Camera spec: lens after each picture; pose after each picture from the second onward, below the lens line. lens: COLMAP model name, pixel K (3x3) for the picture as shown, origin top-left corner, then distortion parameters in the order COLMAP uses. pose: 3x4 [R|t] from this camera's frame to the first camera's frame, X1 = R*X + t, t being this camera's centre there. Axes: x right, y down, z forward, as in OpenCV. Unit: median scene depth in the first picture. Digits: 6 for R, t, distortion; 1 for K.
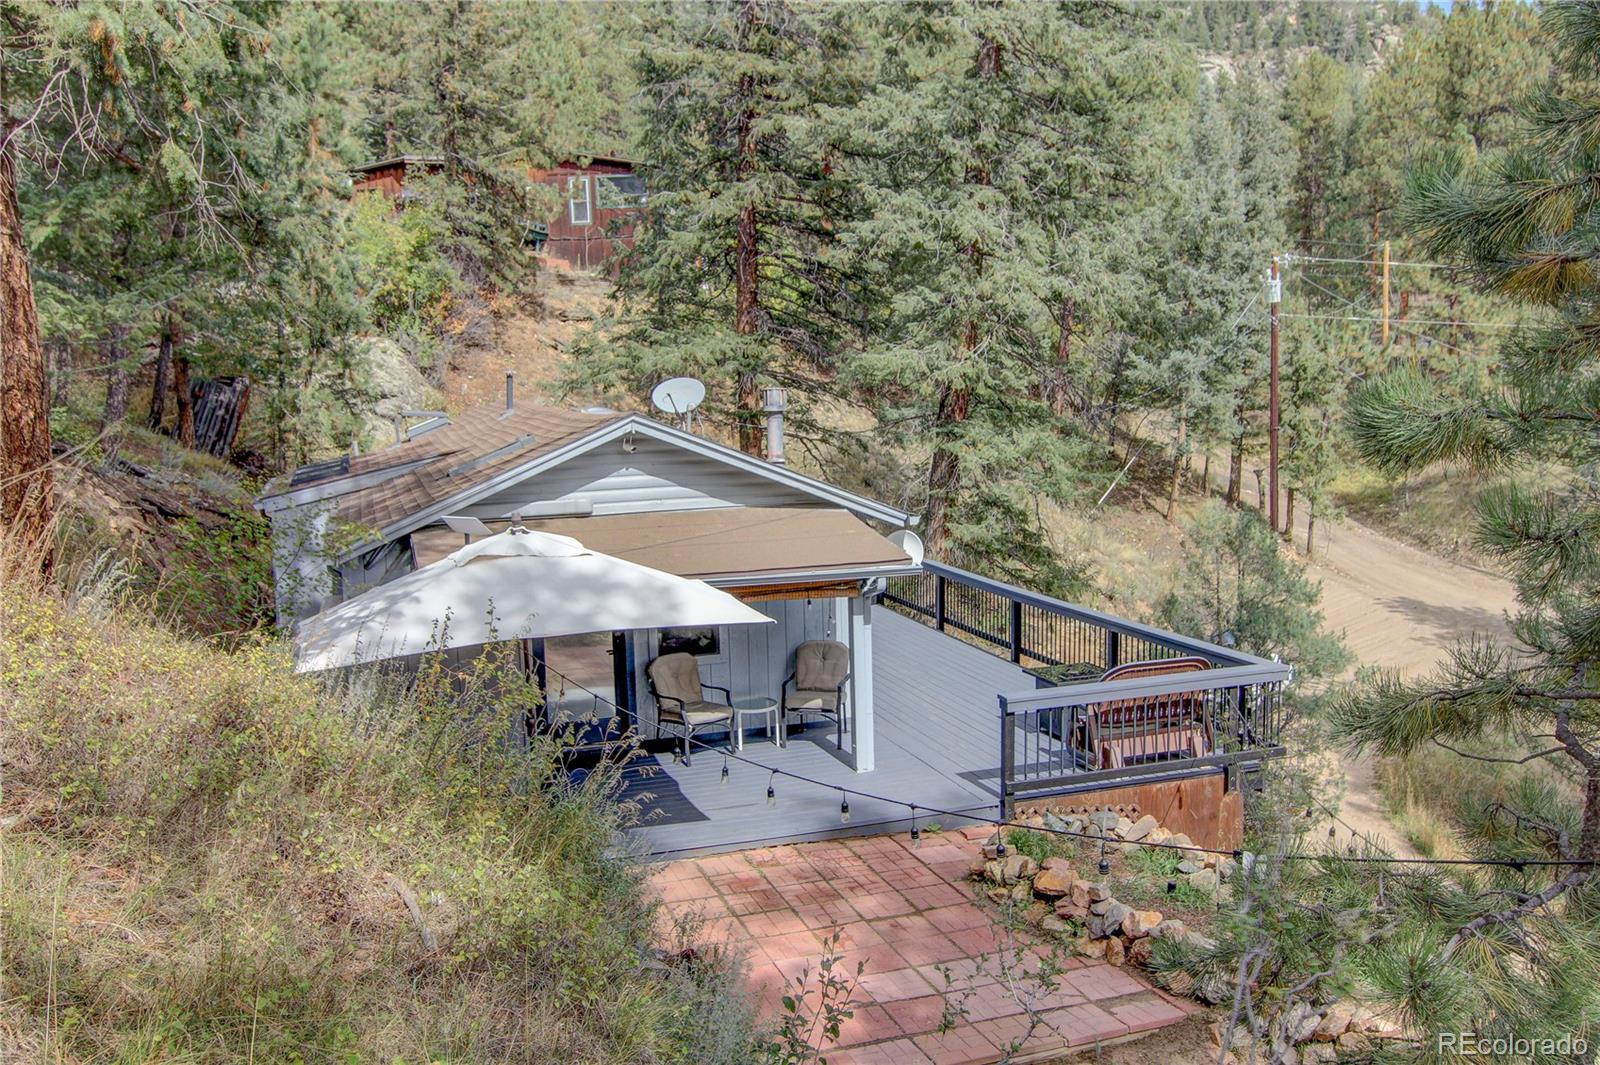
lens RADIAL K [[1413.0, 0, 800.0], [0, 1413.0, 532.5], [0, 0, 1]] dist [0.000552, 0.003984]
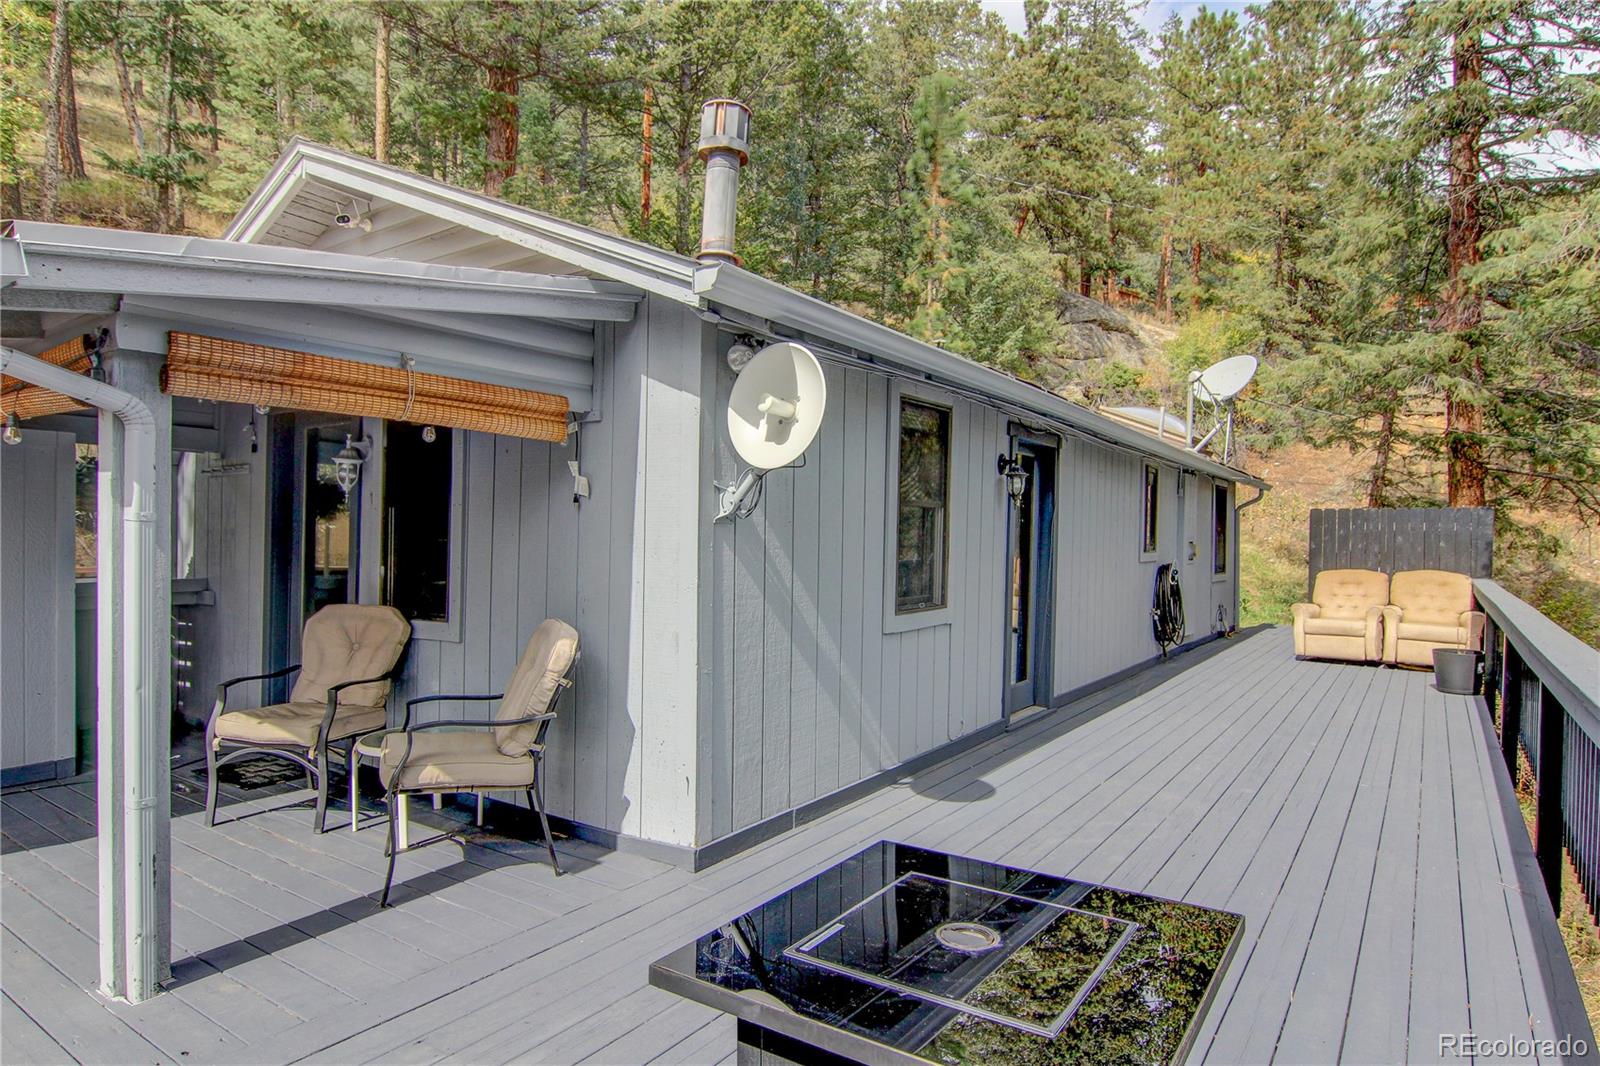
lens RADIAL K [[897.1, 0, 800.0], [0, 897.1, 533.0], [0, 0, 1]] dist [0.002141, -0.036392]
pose [[0.600220, 0.028553, -0.799325, 0.093827], [-0.118012, 0.991586, -0.053196, 0.020679], [0.791081, 0.126259, 0.598539, 0.323841]]
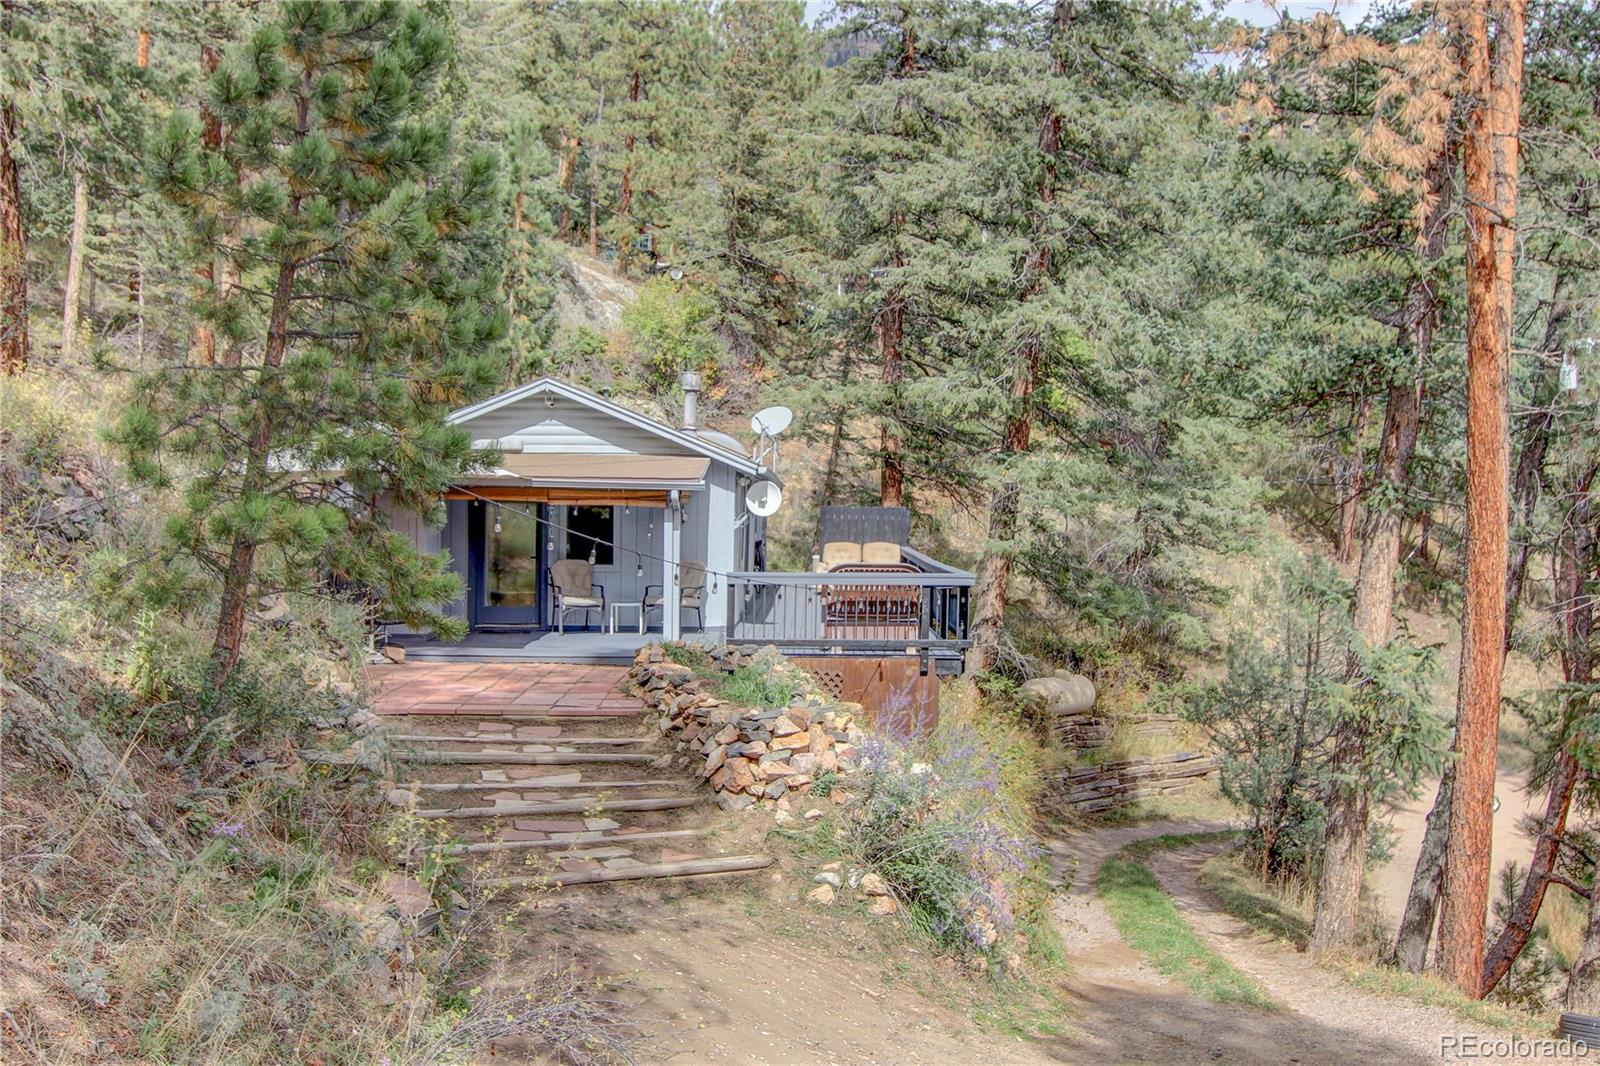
lens RADIAL K [[1545.3, 0, 800.0], [0, 1545.3, 533.0], [0, 0, 1]] dist [-0.000142, 0.007277]
pose [[0.948897, 0.045239, -0.312327, 0.198546], [-0.074971, 0.993654, -0.083847, 0.058431], [0.306551, 0.102978, 0.946267, -0.109976]]
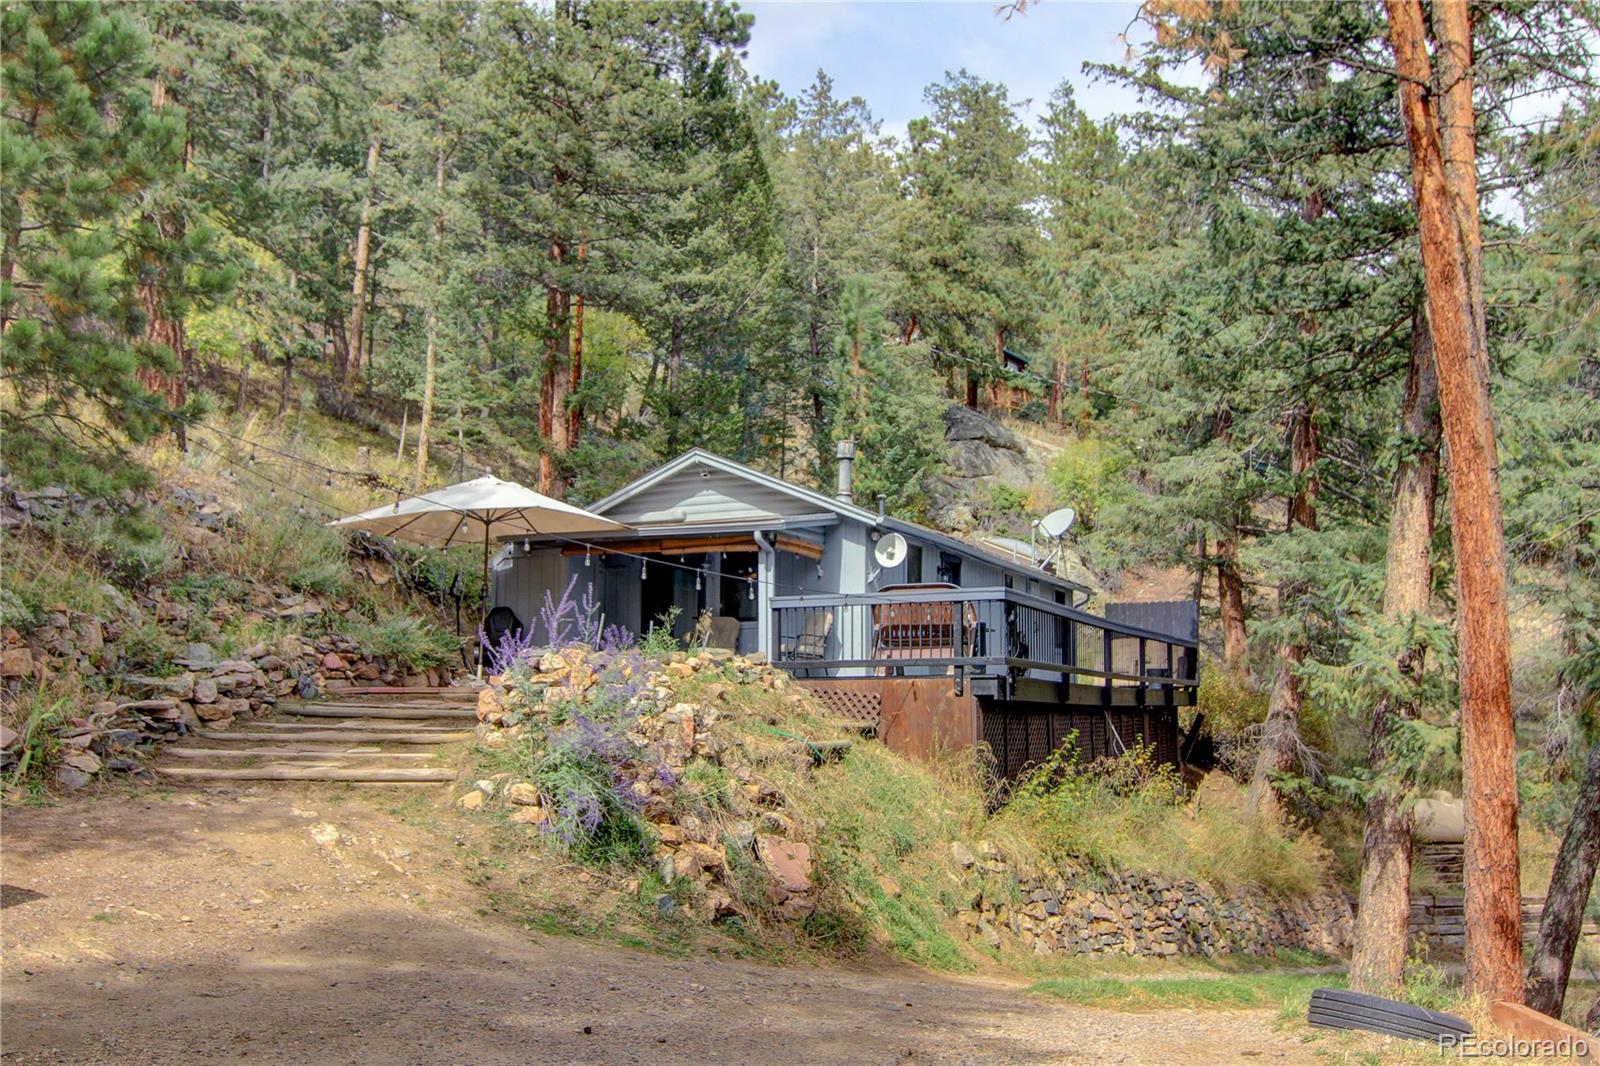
lens RADIAL K [[1413.0, 0, 800.0], [0, 1413.0, 533.0], [0, 0, 1]] dist [0.000552, 0.003984]
pose [[0.735305, -0.056914, -0.675343, 0.326665], [-0.099944, 0.976467, -0.191109, 0.093622], [0.670327, 0.208020, 0.712313, 0.007751]]
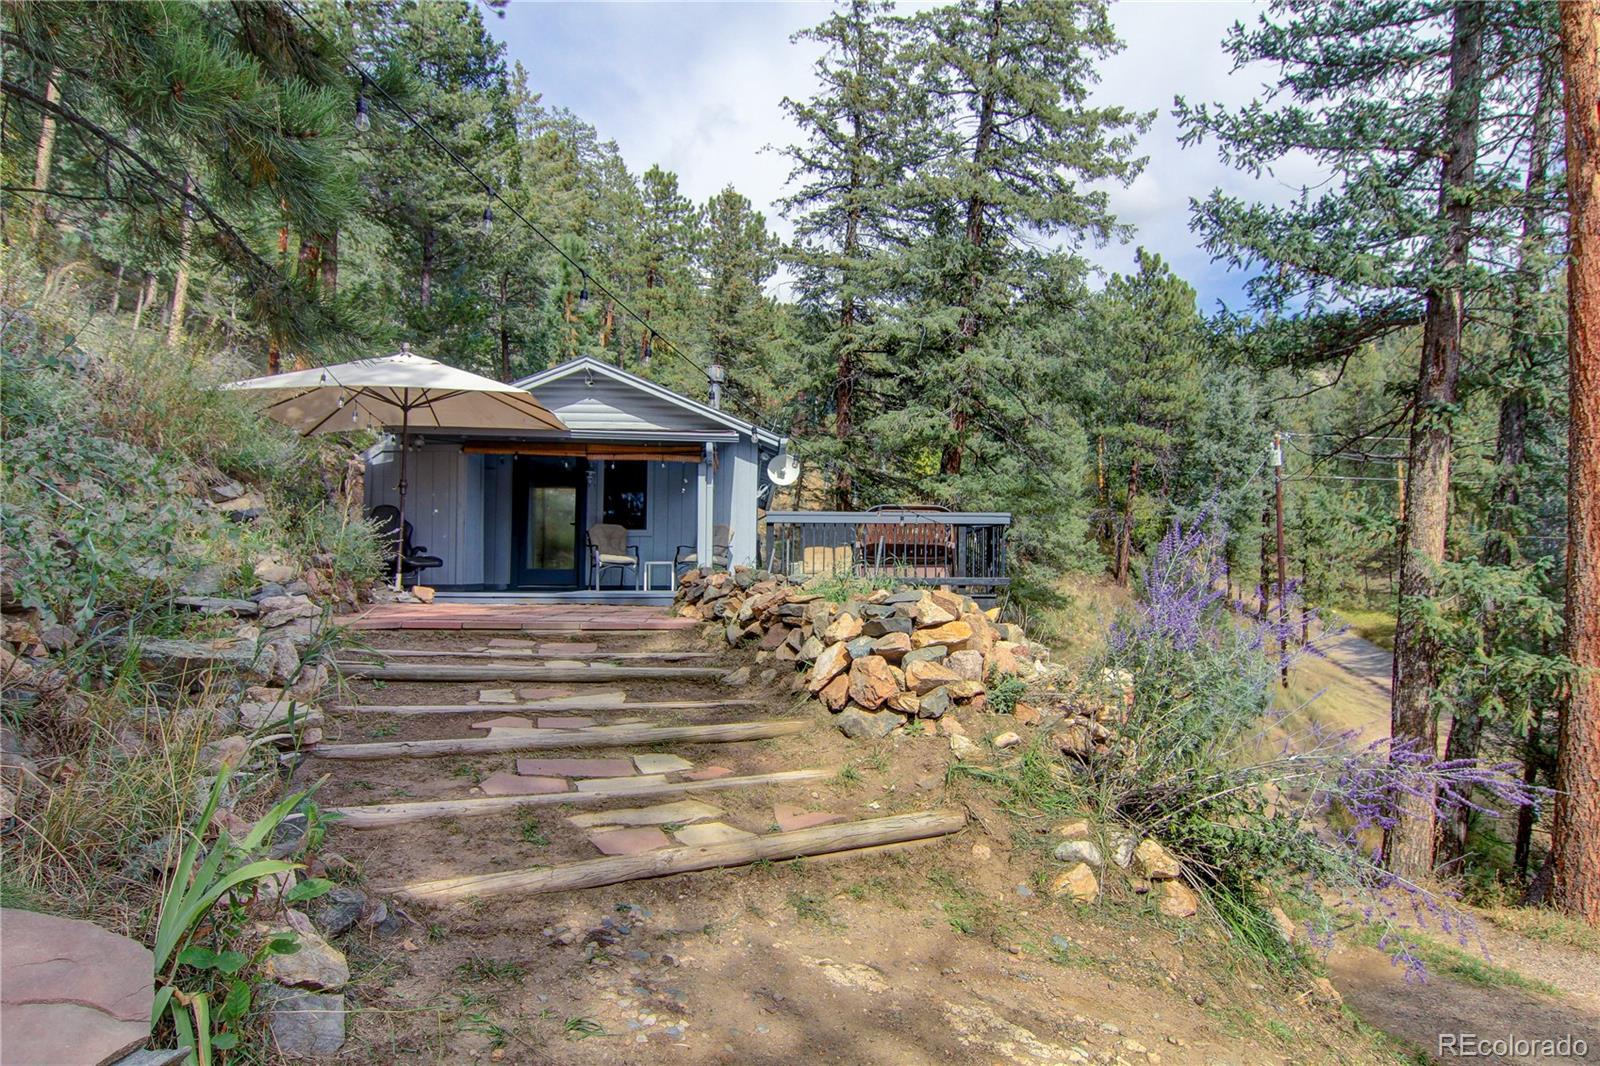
lens RADIAL K [[903.7, 0, 805.6], [0, 903.7, 530.0], [0, 0, 1]] dist [-0.002116, -0.014046]
pose [[0.969264, 0.021280, -0.245102, 0.116846], [-0.062506, 0.984863, -0.161674, 0.080306], [0.237952, 0.172025, 0.955922, 0.056756]]
